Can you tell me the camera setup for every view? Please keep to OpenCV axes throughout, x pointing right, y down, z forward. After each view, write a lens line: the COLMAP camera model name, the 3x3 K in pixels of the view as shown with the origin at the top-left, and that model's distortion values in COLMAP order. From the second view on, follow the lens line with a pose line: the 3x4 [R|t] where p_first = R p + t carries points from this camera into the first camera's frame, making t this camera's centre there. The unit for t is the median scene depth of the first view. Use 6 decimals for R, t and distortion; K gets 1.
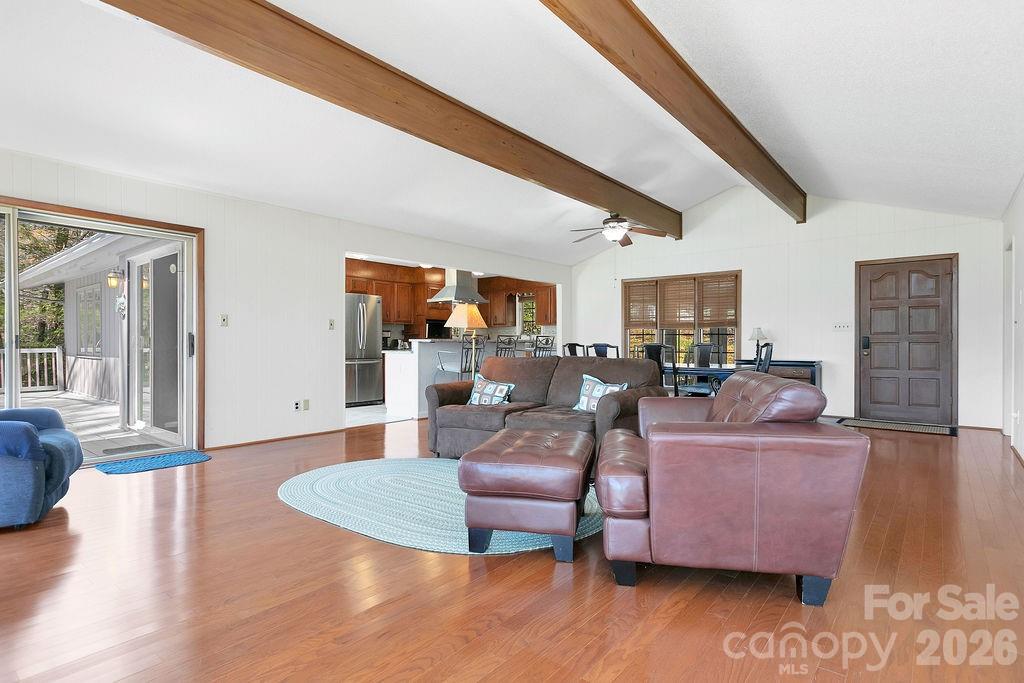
lens RADIAL K [[524.9, 0, 513.9], [0, 524.9, 344.6], [0, 0, 1]] dist [0.004727, 0.001444]
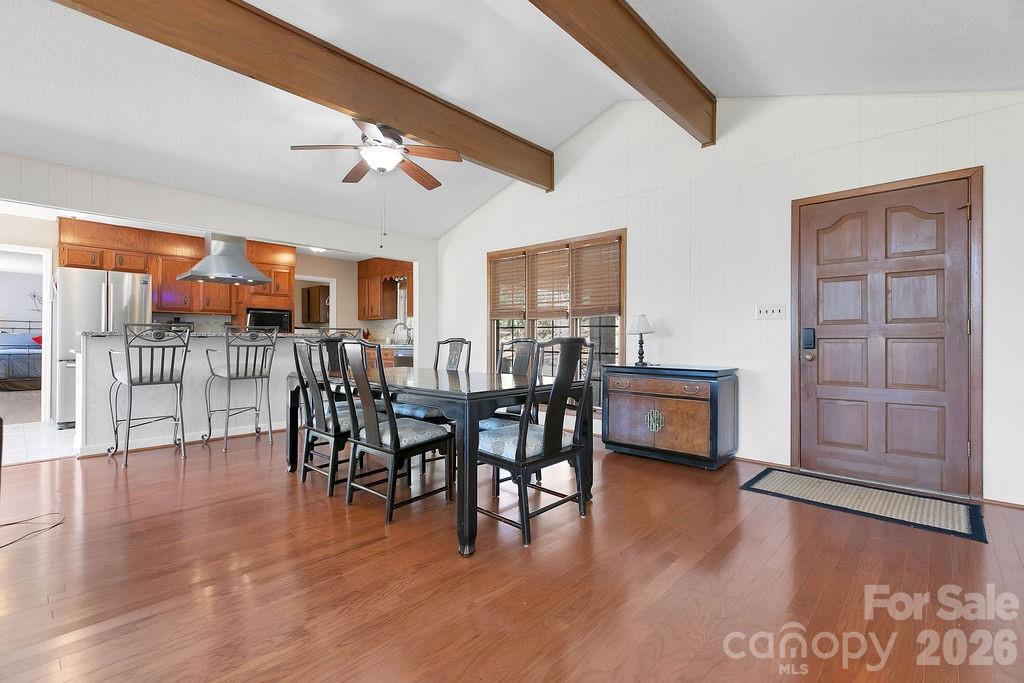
lens RADIAL K [[472.1, 0, 509.3], [0, 472.1, 340.5], [0, 0, 1]] dist [0.013565, -0.000555]
pose [[0.998324, 0.000032, -0.057870, 0.340086], [0.000062, 0.999999, 0.001639, -0.002108], [0.057870, -0.001639, 0.998323, 0.423073]]
